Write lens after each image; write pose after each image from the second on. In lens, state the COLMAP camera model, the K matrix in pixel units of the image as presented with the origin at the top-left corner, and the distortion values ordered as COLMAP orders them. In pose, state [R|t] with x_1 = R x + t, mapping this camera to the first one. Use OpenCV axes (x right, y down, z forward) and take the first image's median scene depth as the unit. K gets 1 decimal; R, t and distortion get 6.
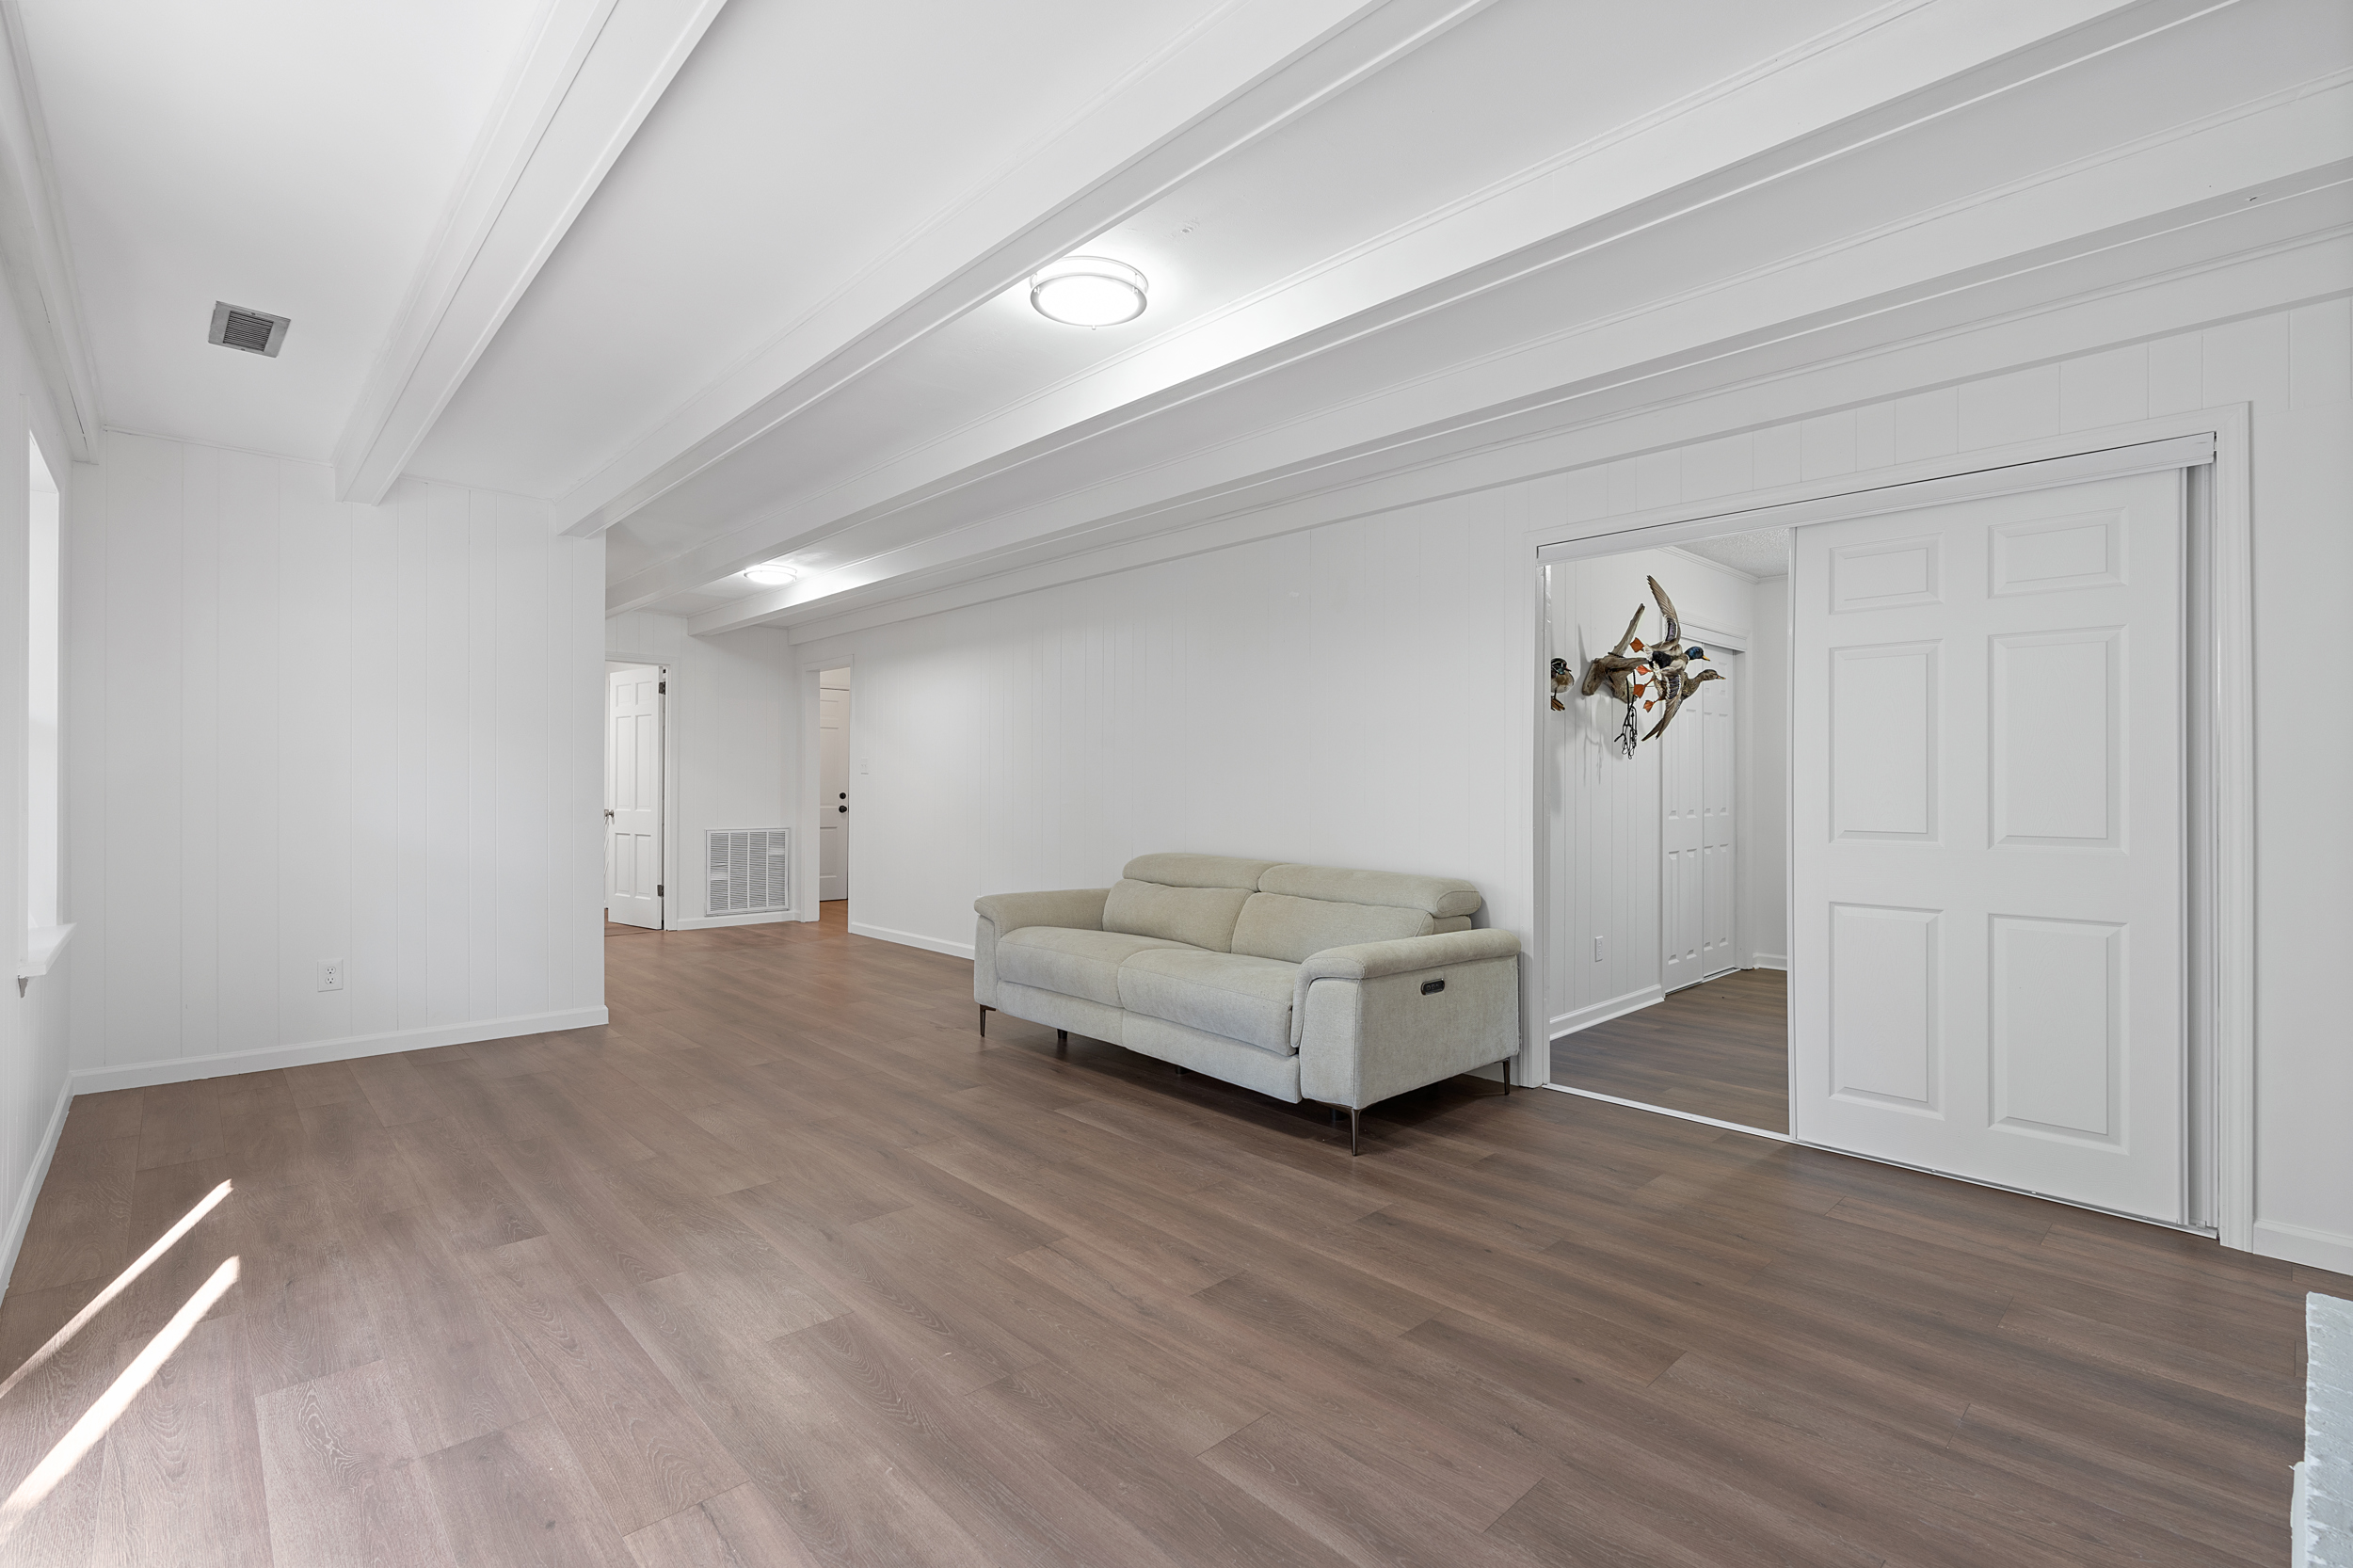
lens RADIAL K [[1065.5, 0, 1185.4], [0, 1065.5, 782.1], [0, 0, 1]] dist [-0.005185, 0.000669]
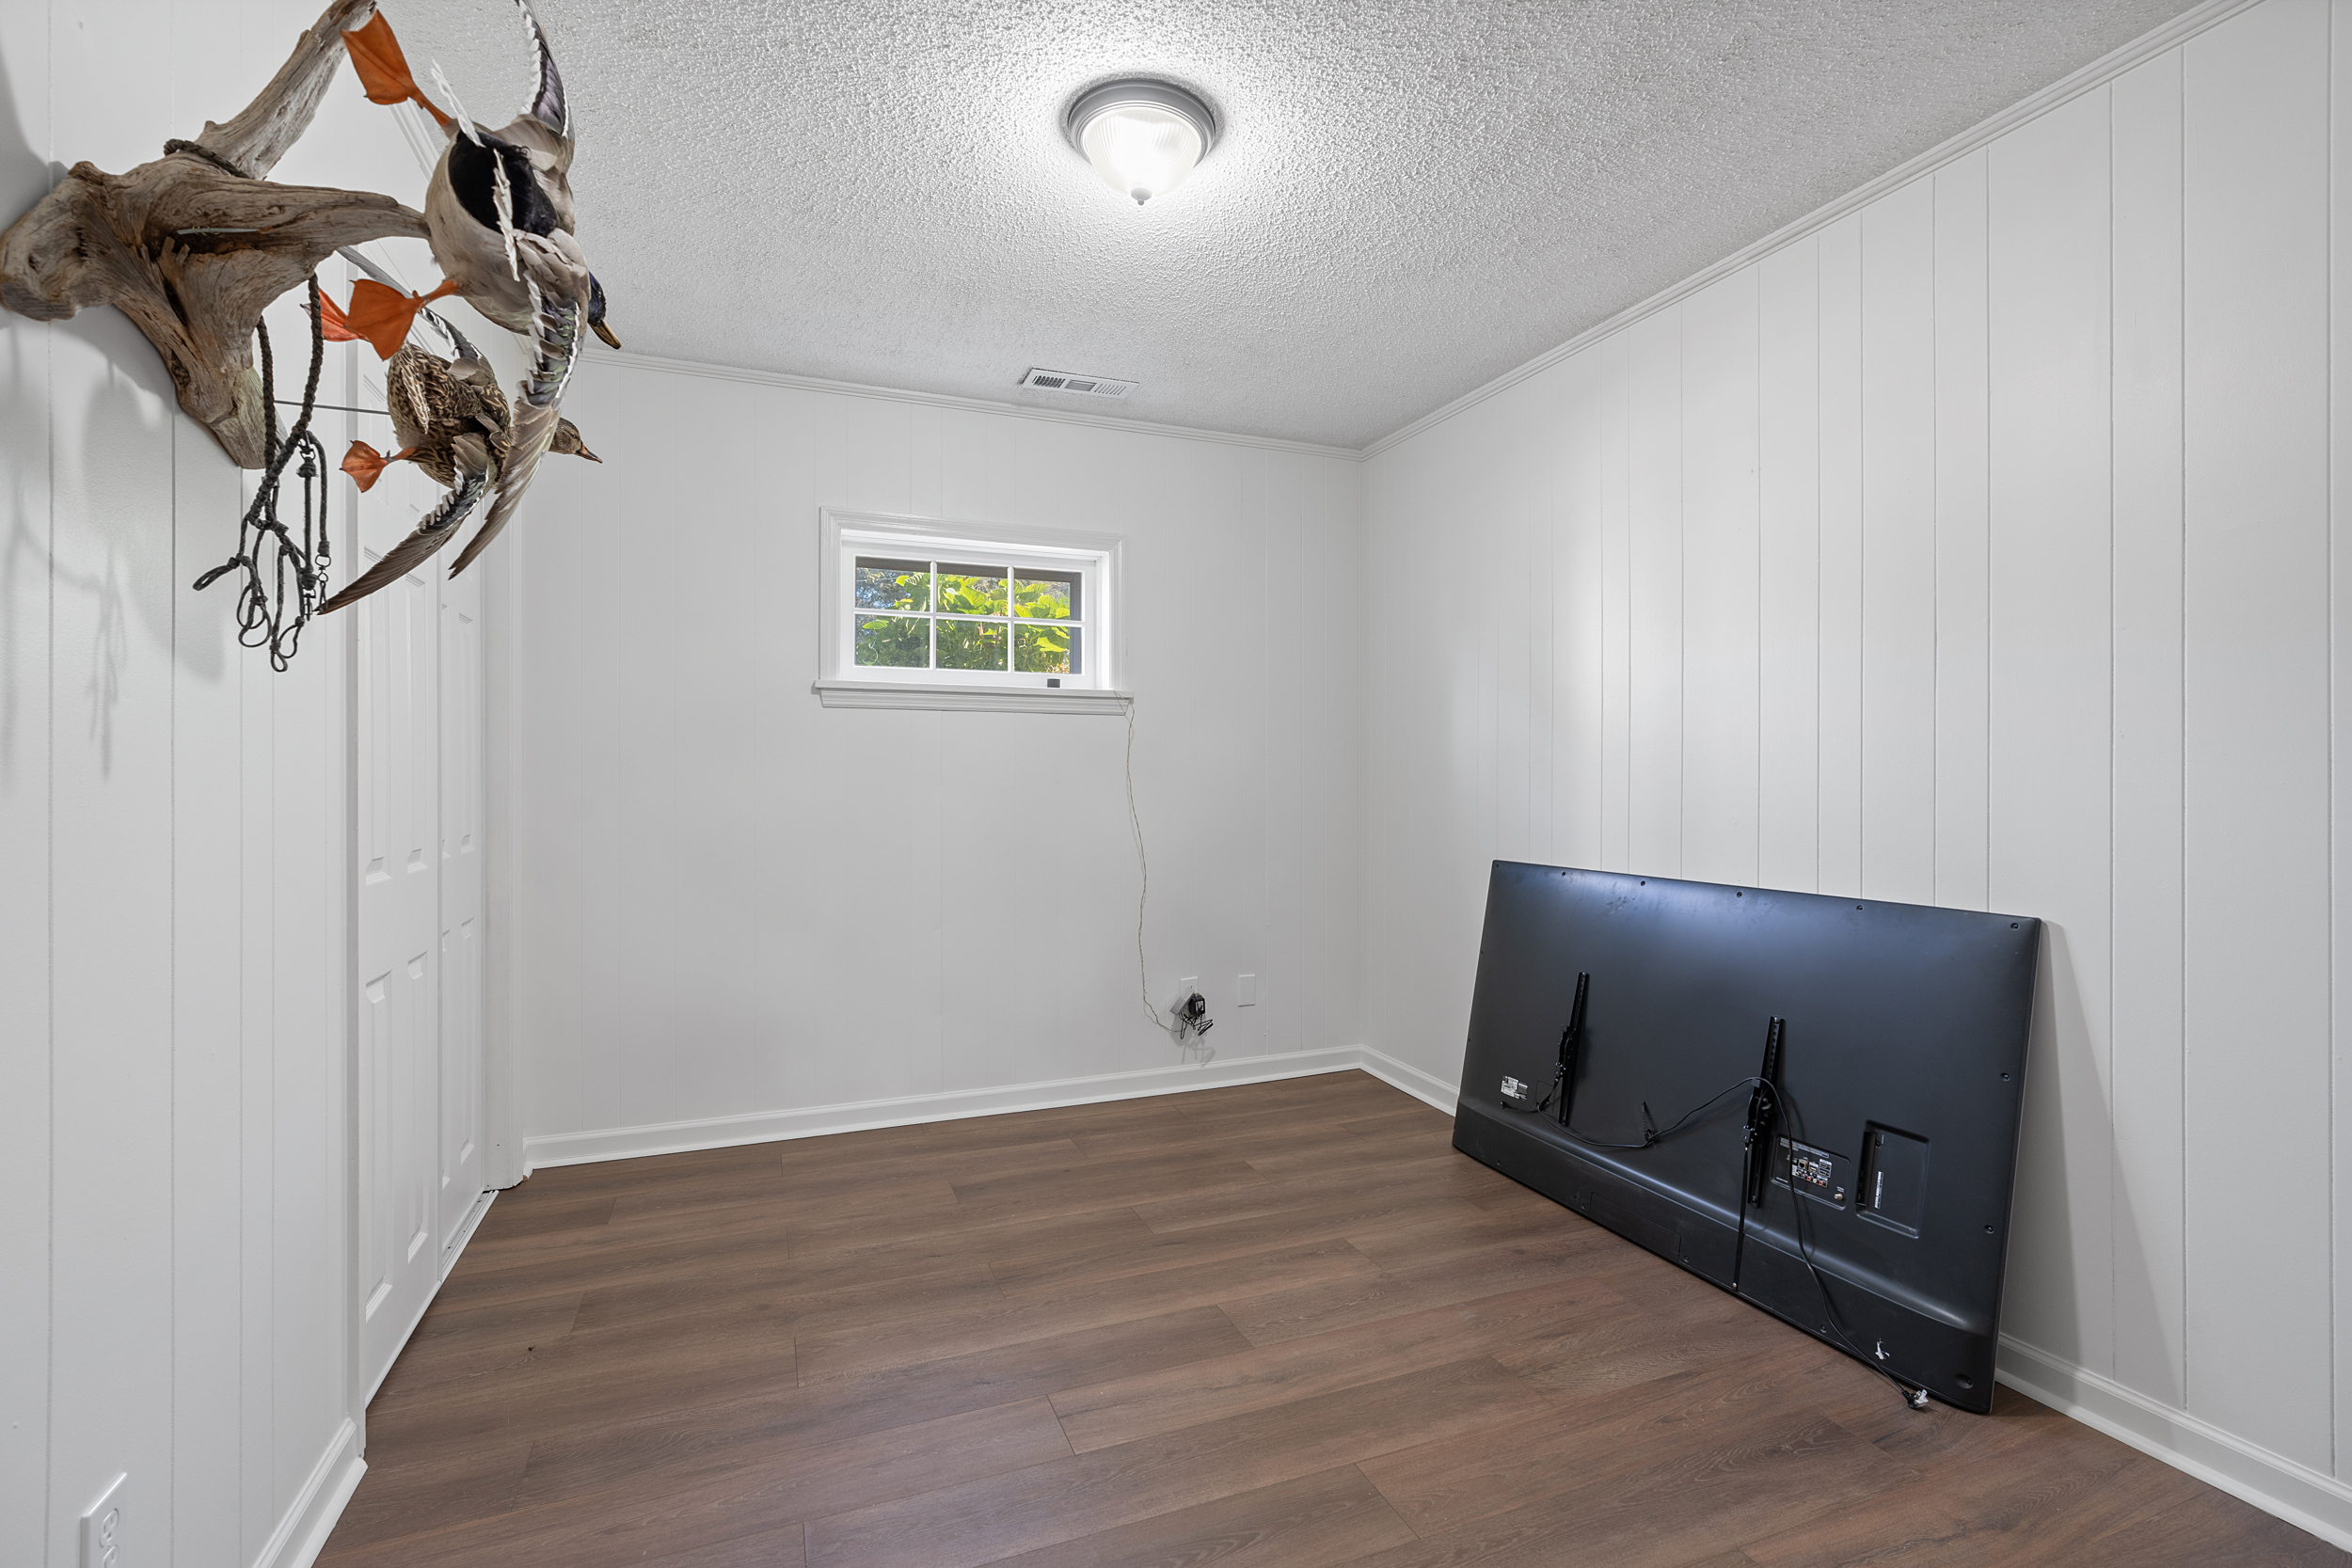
lens RADIAL K [[1065.0, 0, 1184.9], [0, 1065.0, 782.1], [0, 0, 1]] dist [-0.005185, 0.000669]
pose [[0.372096, -0.005559, 0.928178, 0.274489], [0.004551, 0.999981, 0.004165, 0.002802], [-0.928183, 0.002674, 0.372114, 0.727678]]
